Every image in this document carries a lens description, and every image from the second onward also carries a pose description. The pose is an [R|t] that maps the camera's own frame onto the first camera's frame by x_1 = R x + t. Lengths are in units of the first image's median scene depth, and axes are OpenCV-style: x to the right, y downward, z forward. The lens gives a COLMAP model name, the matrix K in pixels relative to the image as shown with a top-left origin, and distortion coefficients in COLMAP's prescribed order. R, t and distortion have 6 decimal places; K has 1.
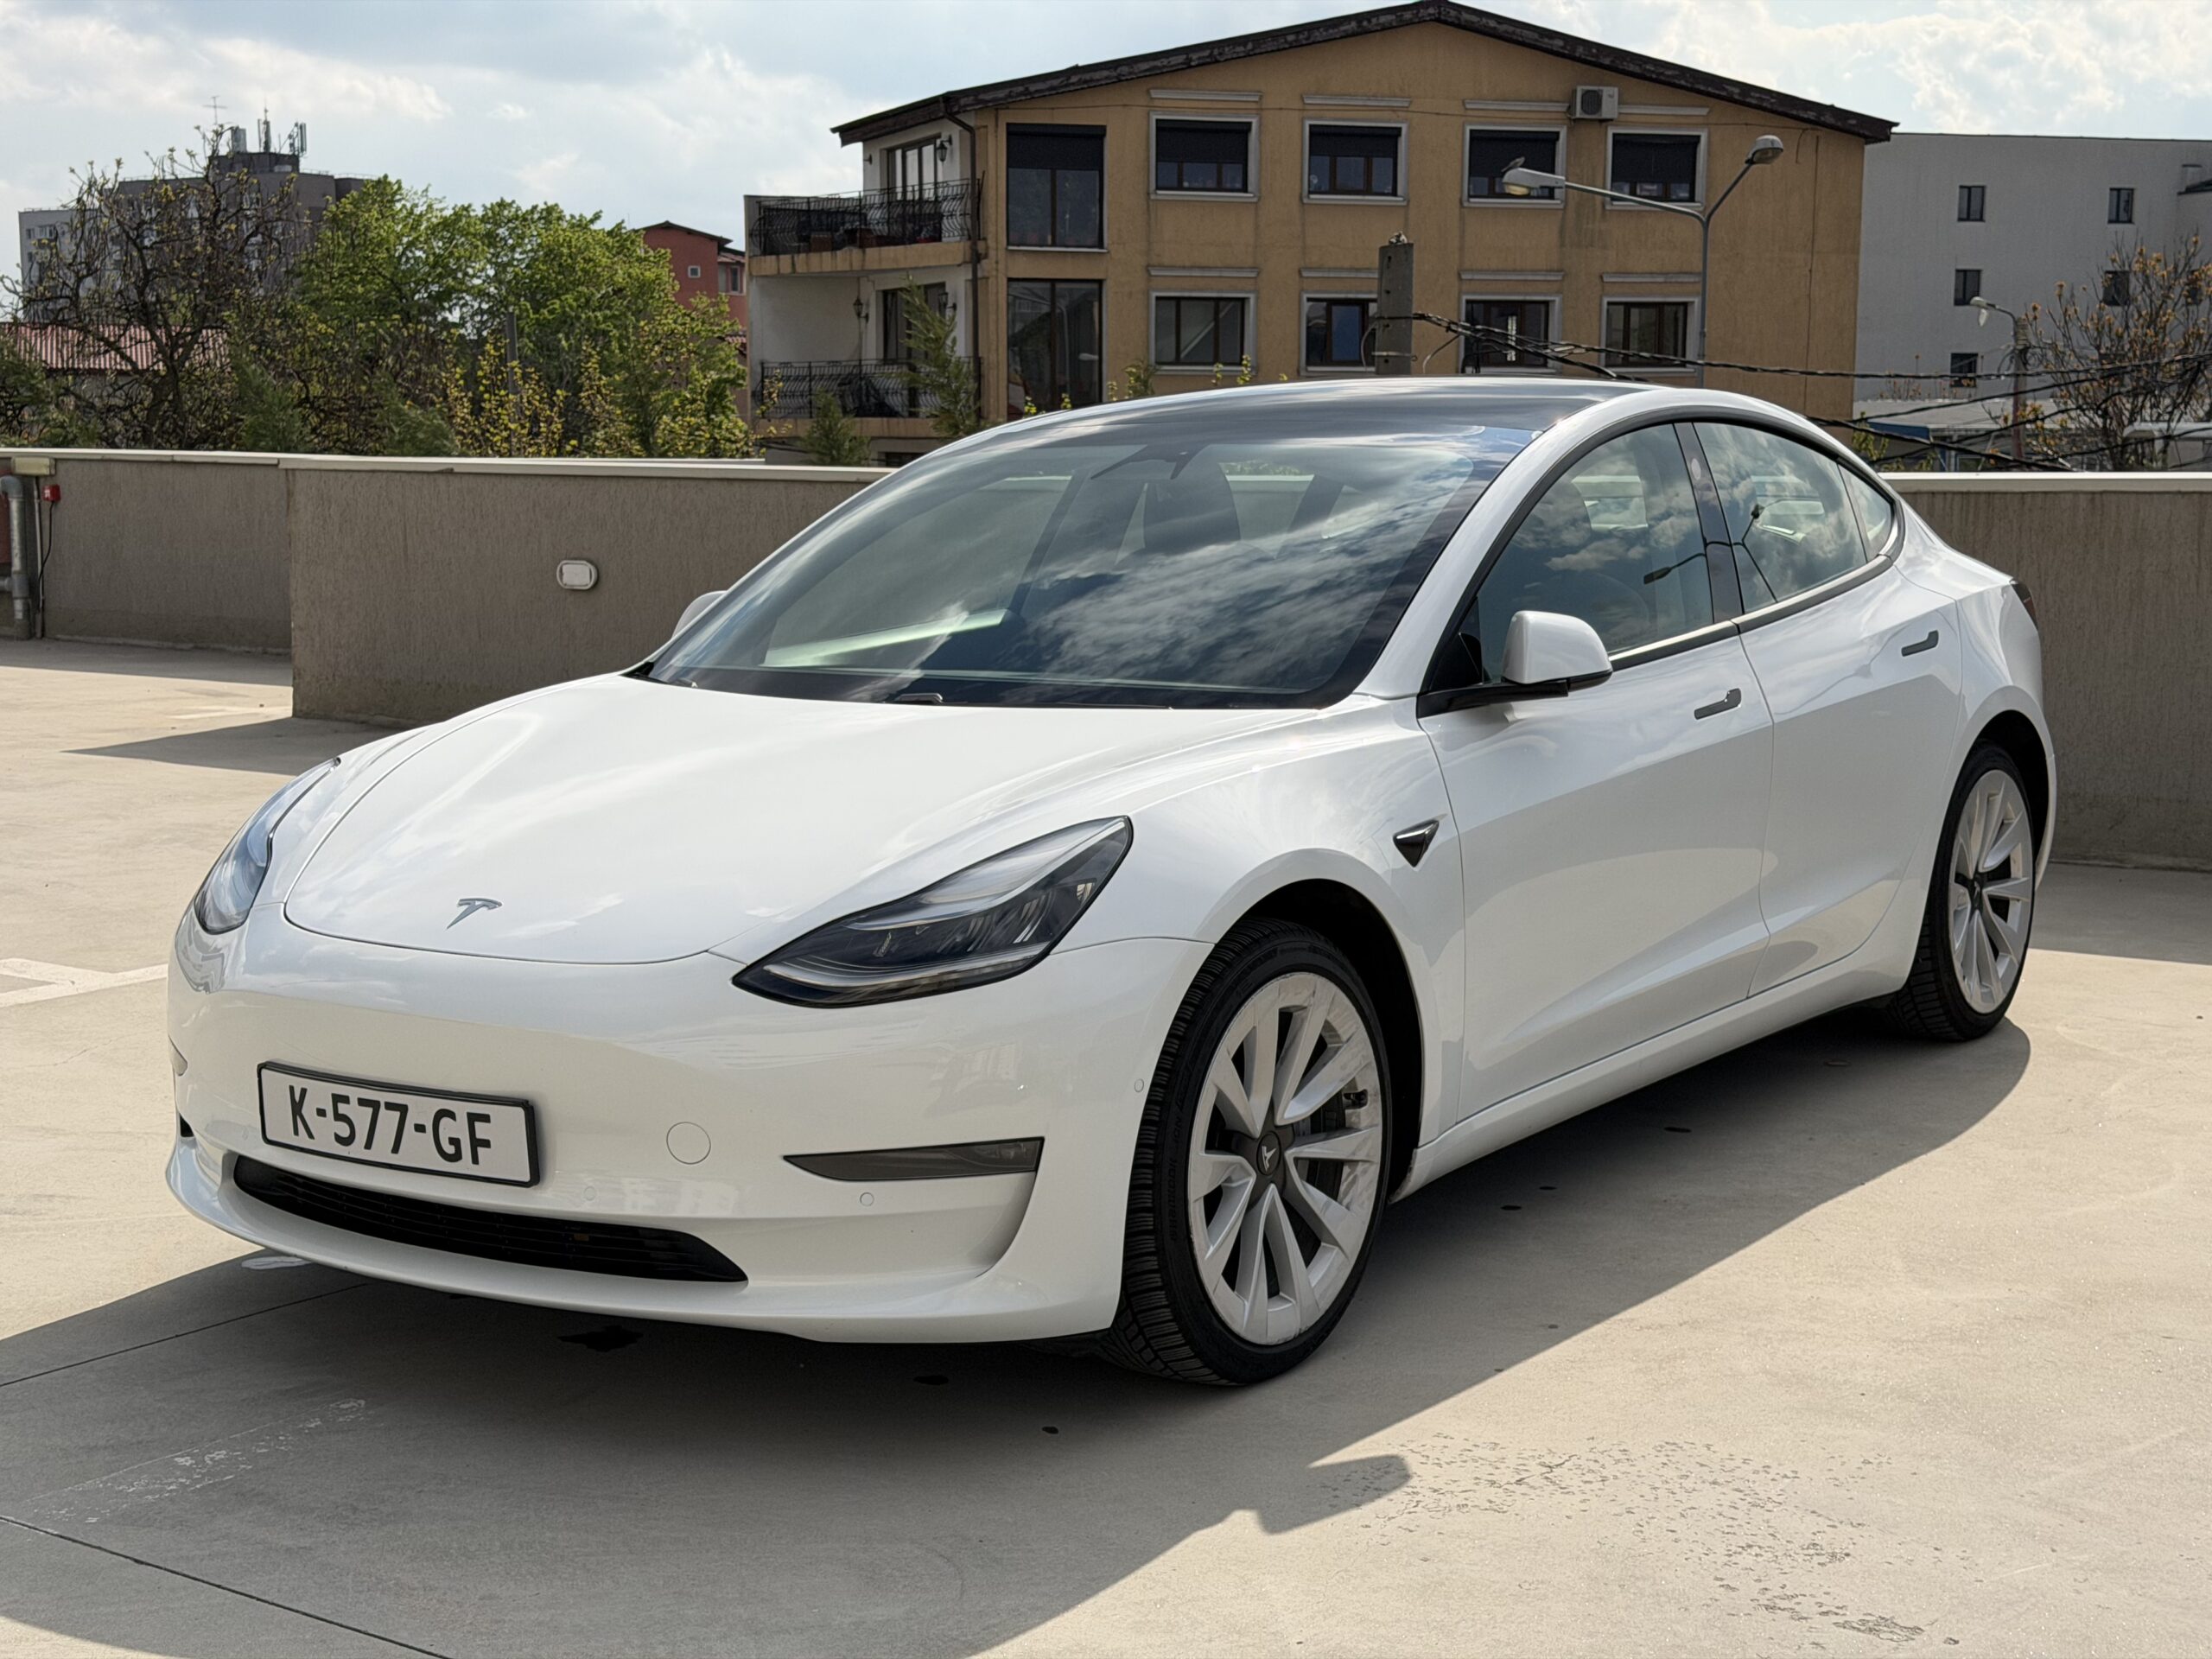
lens RADIAL K [[3097.5, 0, 1106.0], [0, 3097.5, 829.5], [0, 0, 1]] dist [0.119485, -0.041346]
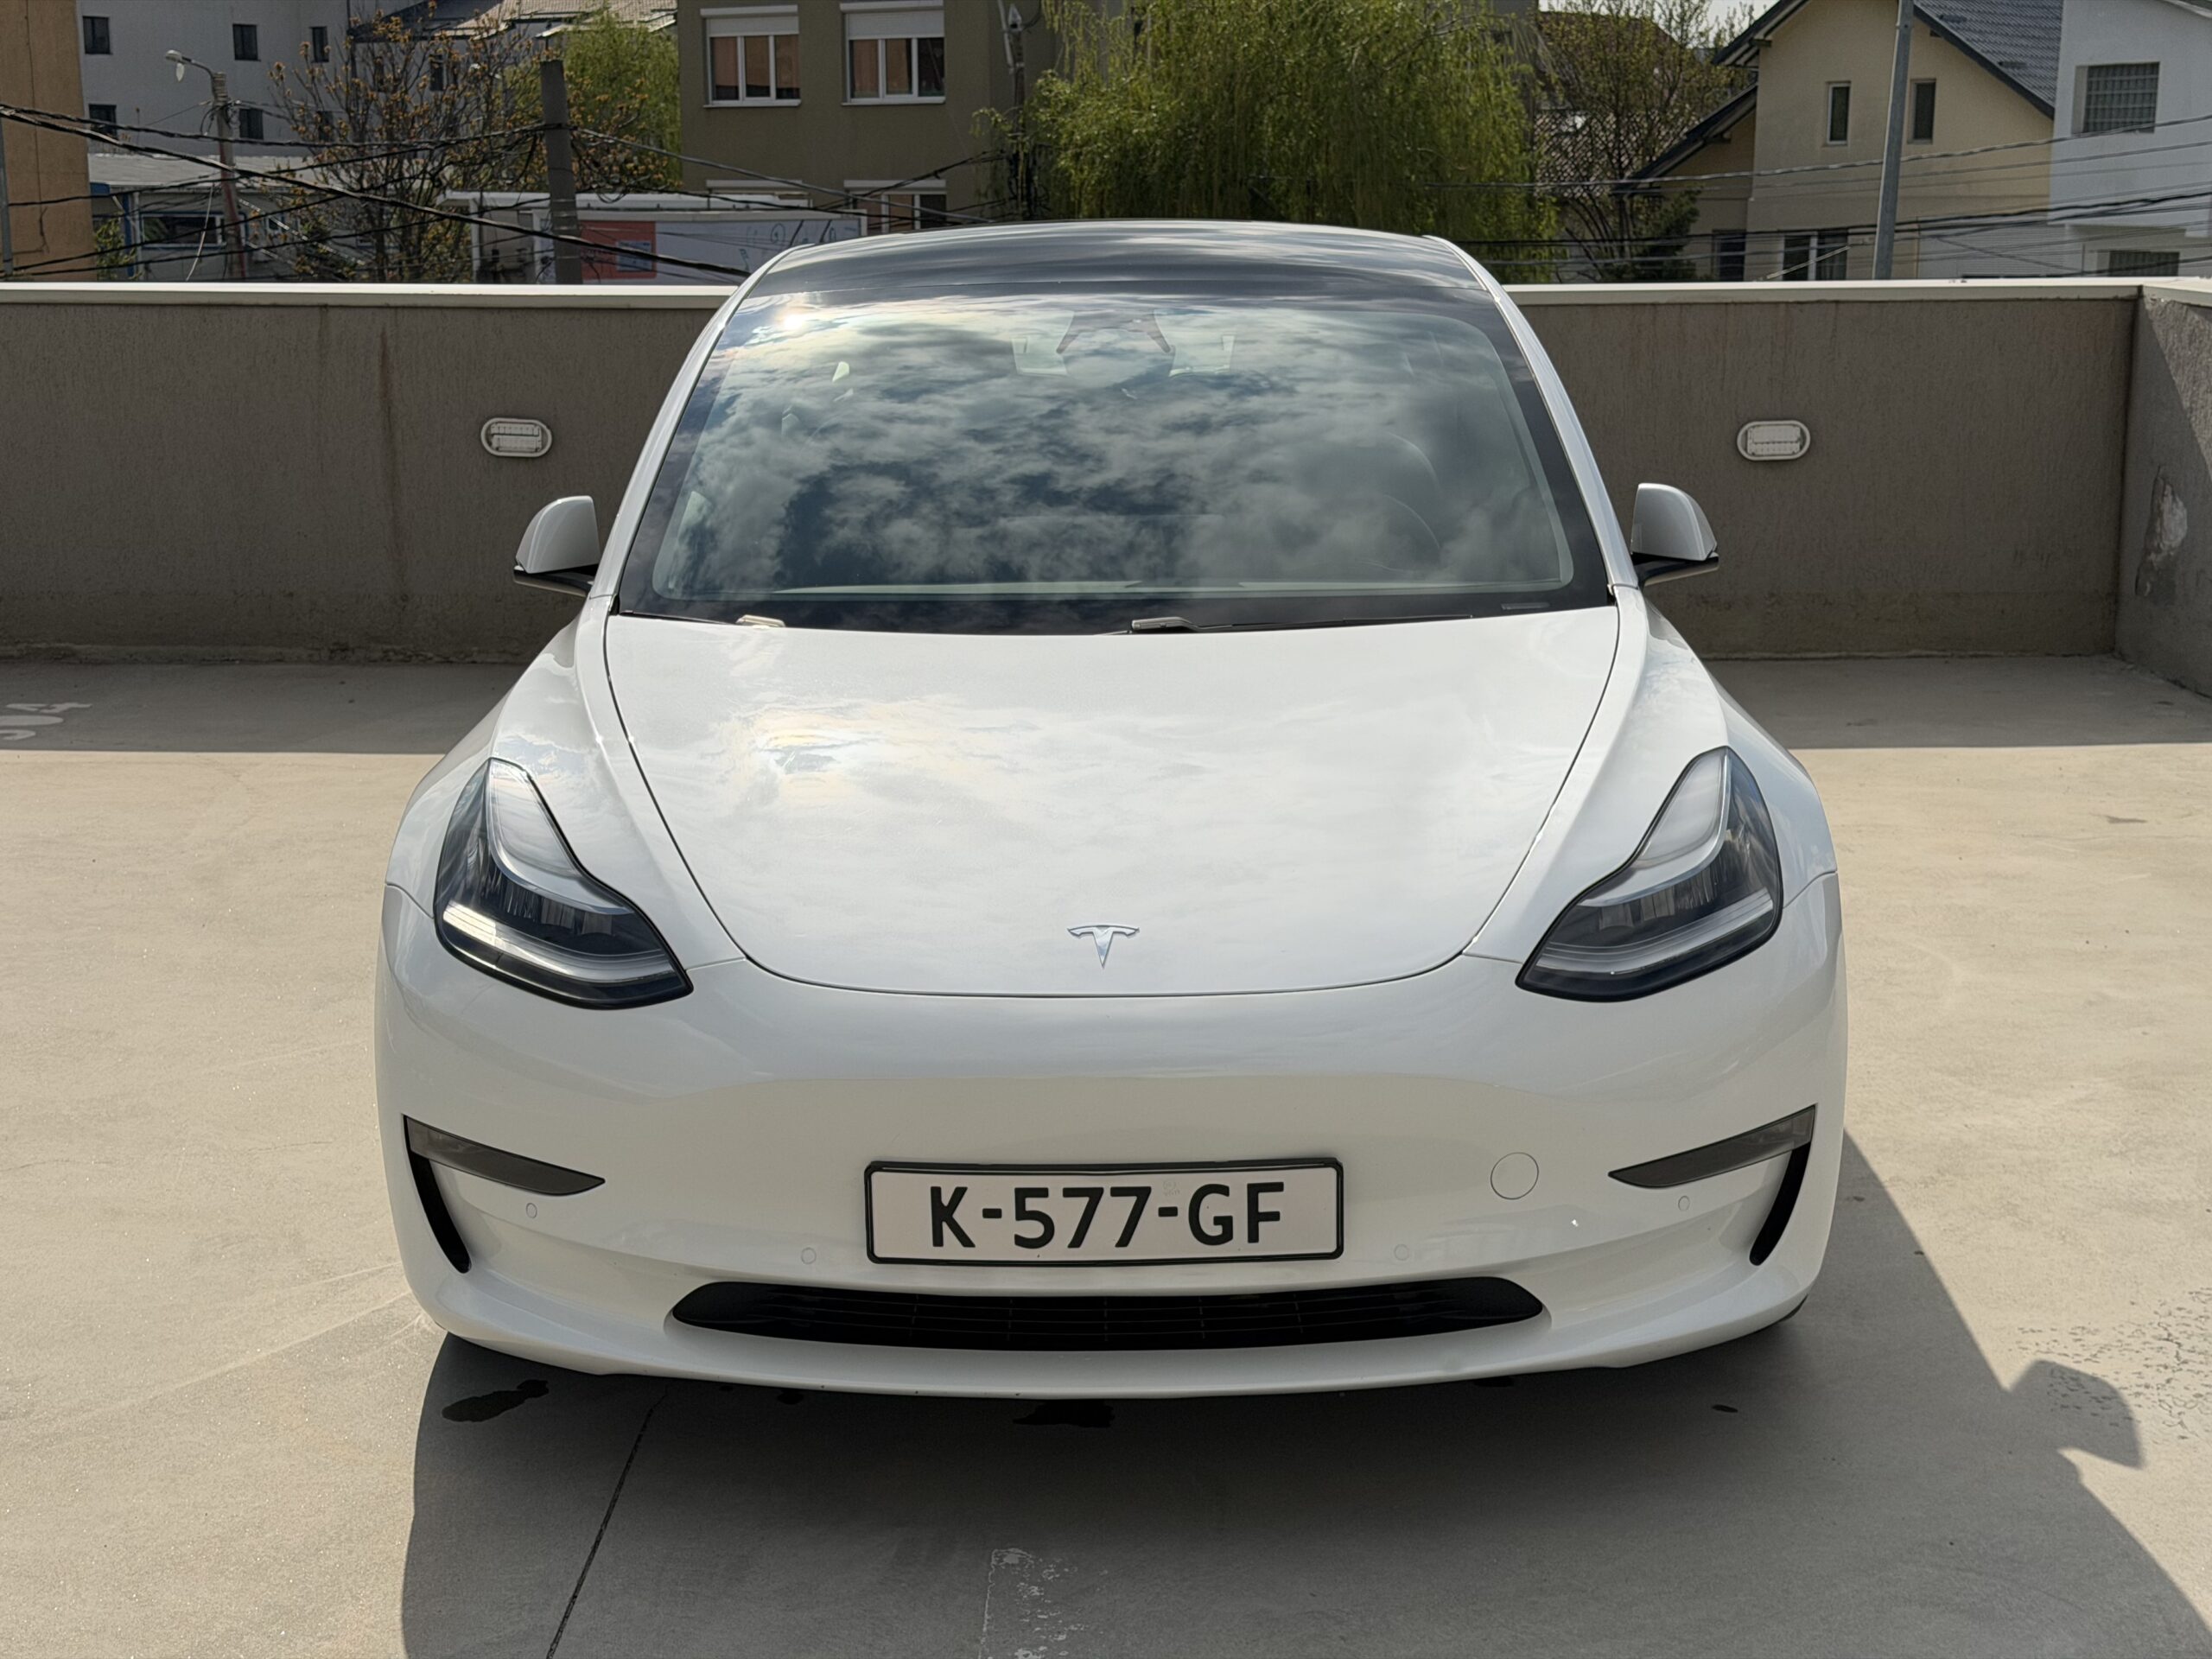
lens RADIAL K [[3097.5, 0, 1106.0], [0, 3097.5, 829.5], [0, 0, 1]] dist [0.119485, -0.041346]
pose [[0.833452, -0.116681, 0.540133, -0.657488], [0.075236, 0.992312, 0.098269, -0.085467], [-0.547447, -0.041265, 0.835822, 0.323230]]
